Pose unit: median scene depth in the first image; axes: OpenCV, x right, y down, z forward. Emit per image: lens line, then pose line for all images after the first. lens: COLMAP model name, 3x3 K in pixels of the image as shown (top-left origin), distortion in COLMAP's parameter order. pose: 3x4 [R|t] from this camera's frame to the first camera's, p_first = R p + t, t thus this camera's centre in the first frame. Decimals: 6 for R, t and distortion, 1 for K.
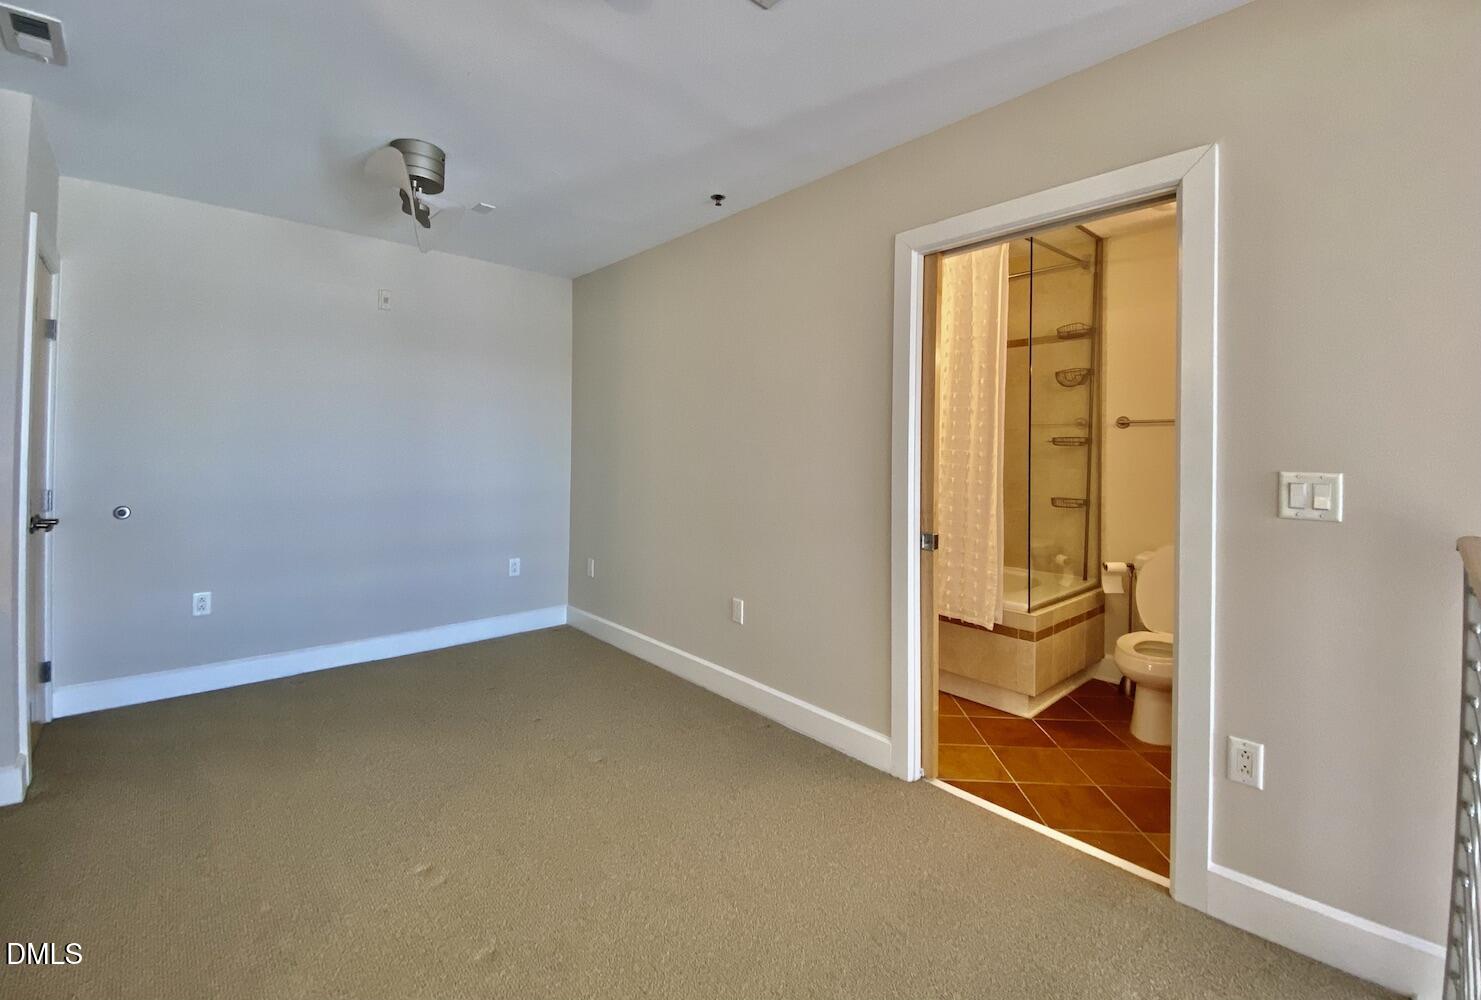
lens RADIAL K [[638.0, 0, 733.9], [0, 638.0, 445.8], [0, 0, 1]] dist [0.001333, 0.000073]
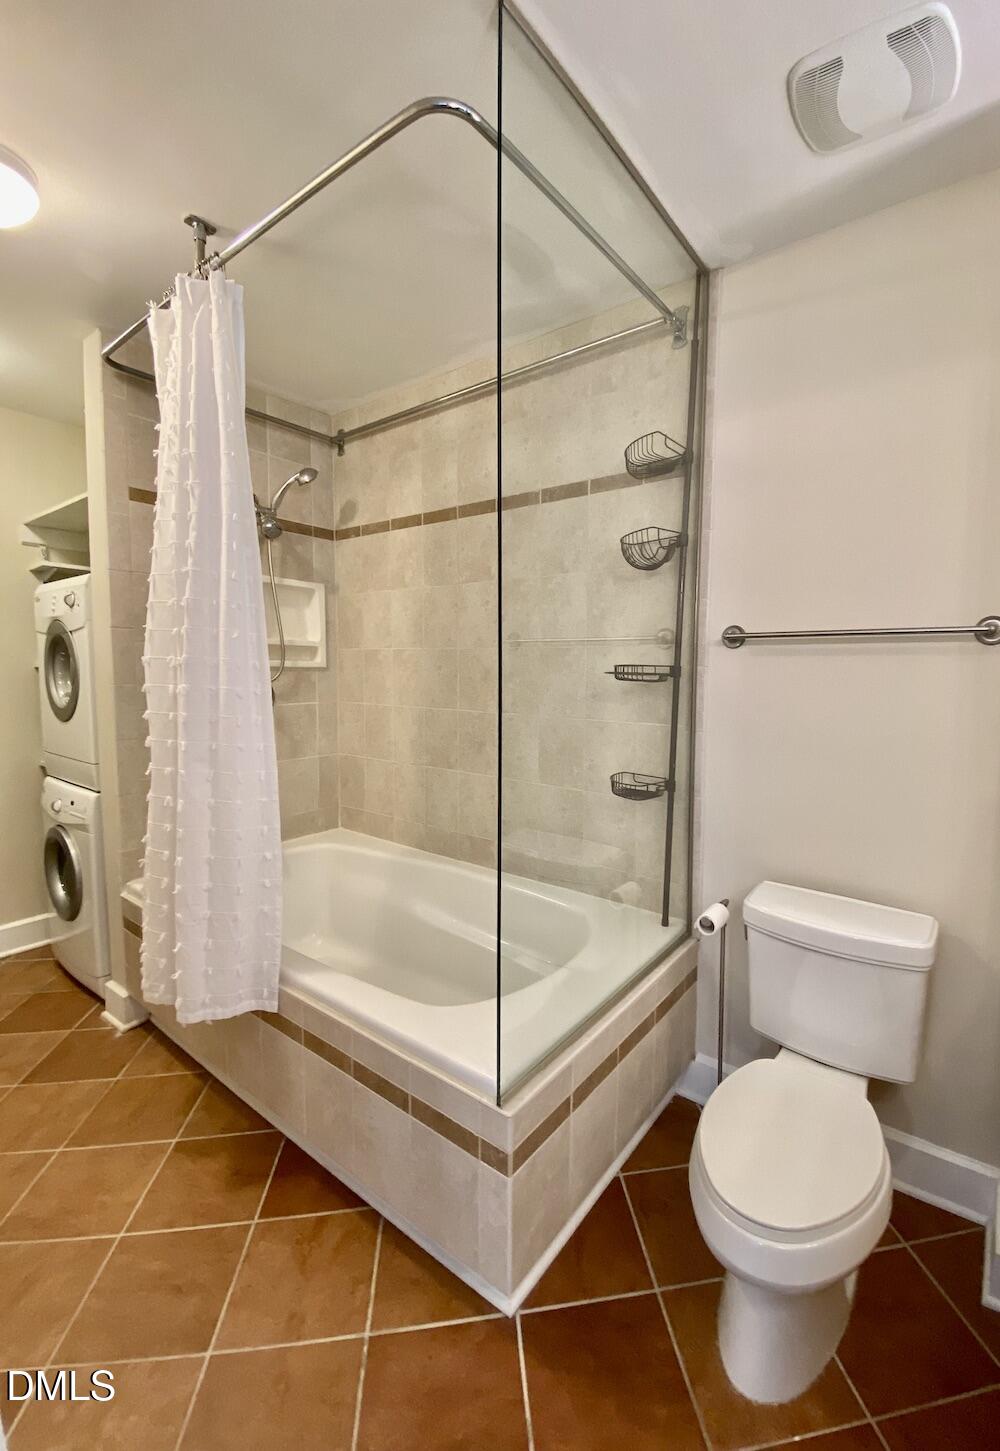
lens RADIAL K [[612.4, 0, 550.6], [0, 612.4, 719.3], [0, 0, 1]] dist [0.011544, -0.000154]
pose [[0.974659, -0.021500, 0.222659, 0.338213], [0.000413, 0.995542, 0.094322, -0.016448], [-0.223694, -0.091839, 0.970323, 0.520920]]
